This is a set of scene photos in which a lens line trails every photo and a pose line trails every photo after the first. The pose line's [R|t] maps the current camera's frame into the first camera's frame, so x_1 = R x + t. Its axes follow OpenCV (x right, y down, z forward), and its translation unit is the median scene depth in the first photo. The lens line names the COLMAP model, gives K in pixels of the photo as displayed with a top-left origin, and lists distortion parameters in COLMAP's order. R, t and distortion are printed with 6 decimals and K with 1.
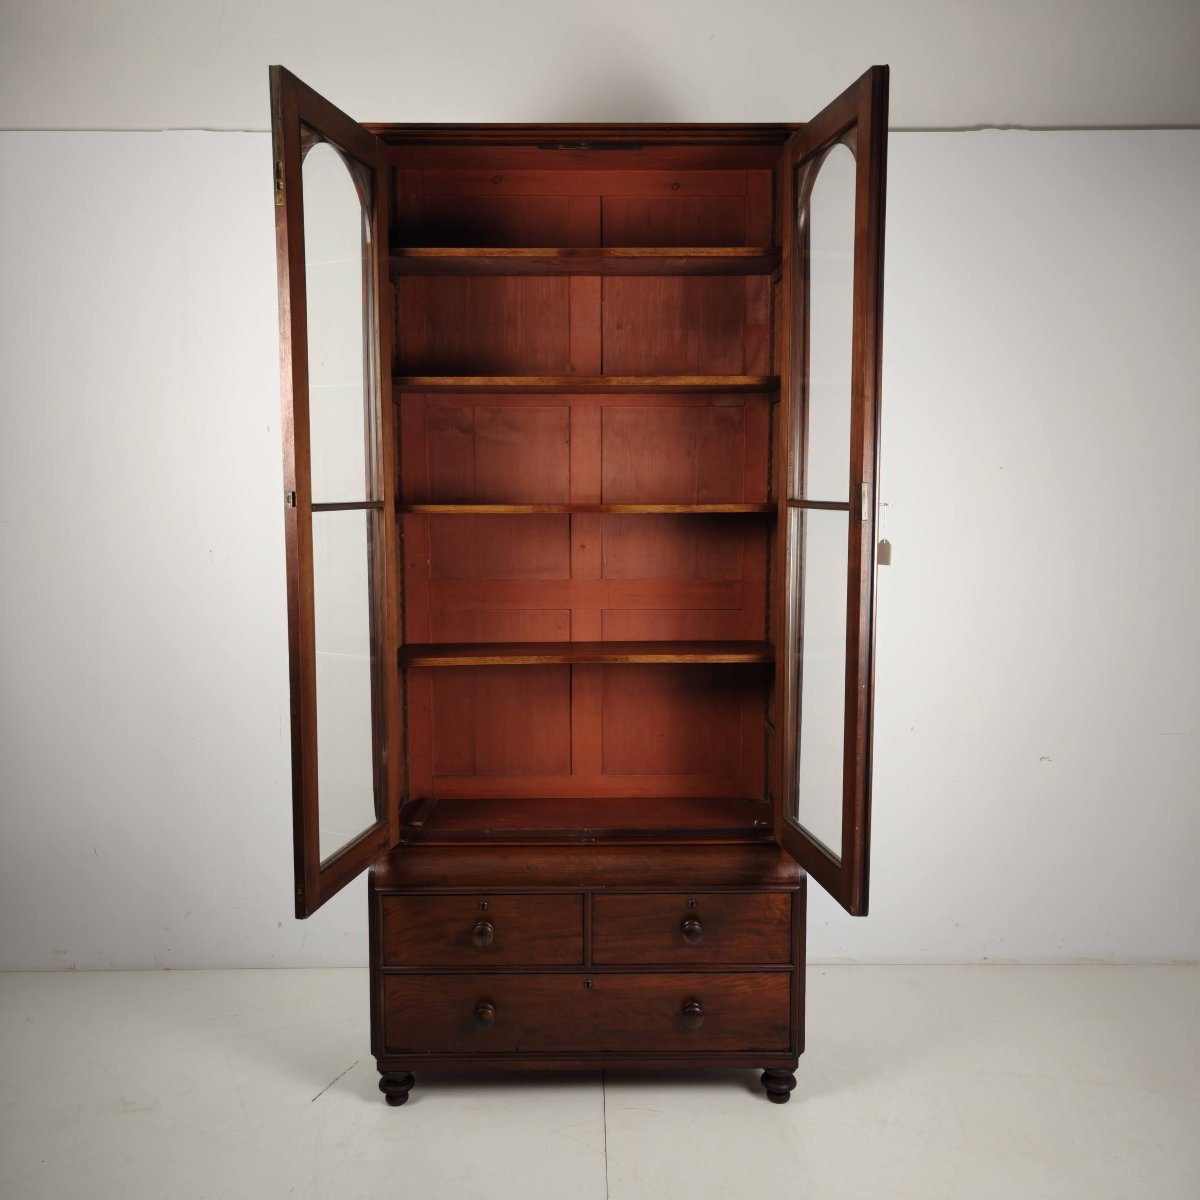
lens RADIAL K [[1056.8, 0, 597.3], [0, 1056.8, 594.5], [0, 0, 1]] dist [0.017390, 0.000450]
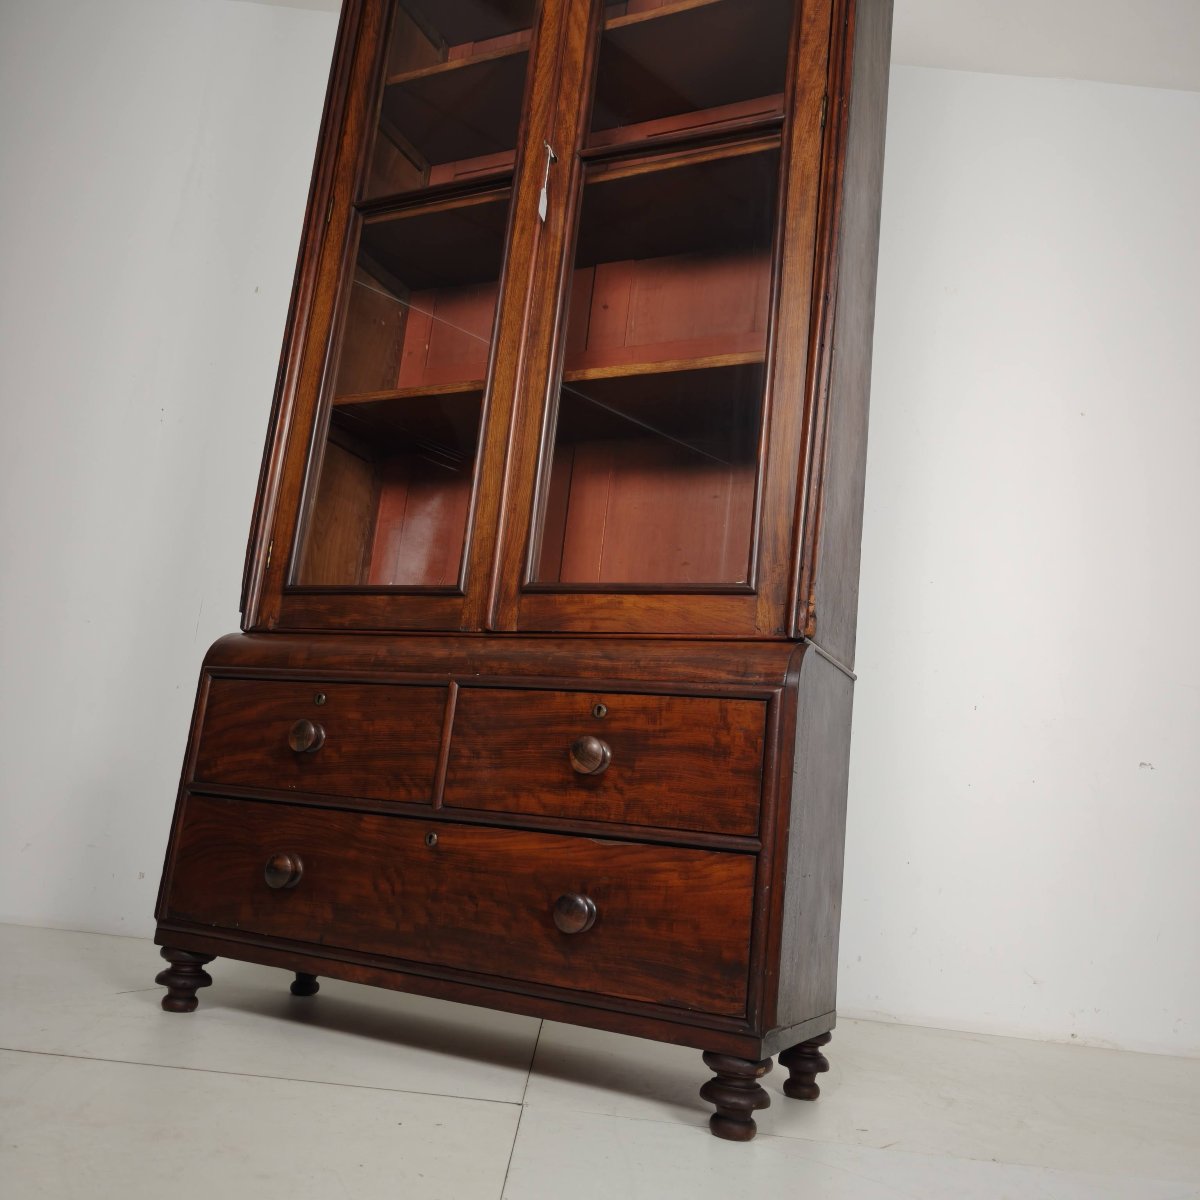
lens RADIAL K [[1056.8, 0, 595.2], [0, 1056.8, 597.8], [0, 0, 1]] dist [0.017390, 0.000450]
pose [[0.898297, 0.006828, -0.439335, 0.340123], [-0.149948, 0.944618, -0.291913, 0.400924], [0.413010, 0.328102, 0.849572, 0.481487]]
